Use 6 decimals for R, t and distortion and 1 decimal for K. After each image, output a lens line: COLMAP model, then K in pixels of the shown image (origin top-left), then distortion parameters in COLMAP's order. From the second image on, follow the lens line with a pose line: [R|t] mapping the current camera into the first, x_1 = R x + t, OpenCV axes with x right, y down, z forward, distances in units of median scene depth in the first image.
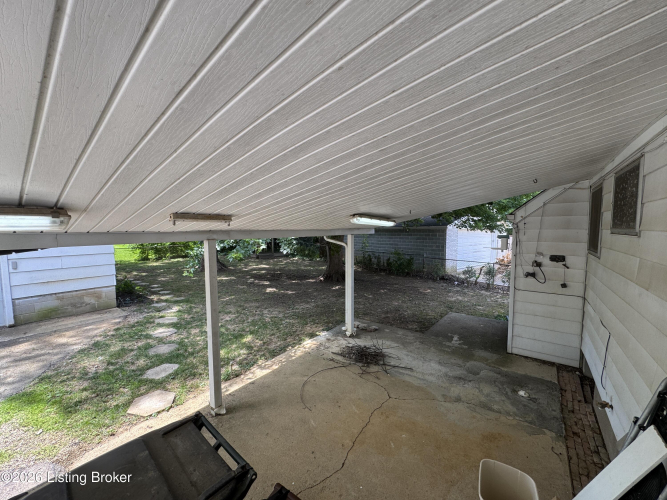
lens RADIAL K [[266.1, 0, 332.6], [0, 266.1, 251.0], [0, 0, 1]] dist [-0.003722, -0.000599]
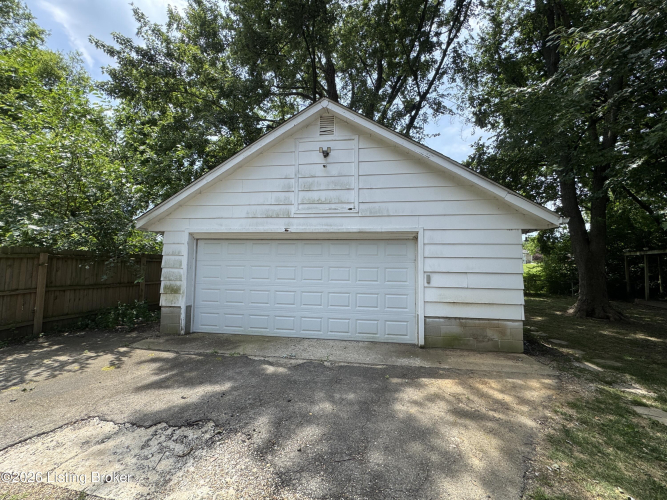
lens RADIAL K [[266.1, 0, 333.1], [0, 266.1, 250.8], [0, 0, 1]] dist [-0.003722, -0.000599]
pose [[0.492152, -0.037922, -0.869683, -0.573135], [-0.094099, 0.990879, -0.096457, 0.078012], [0.865408, 0.129308, 0.484095, 0.265493]]
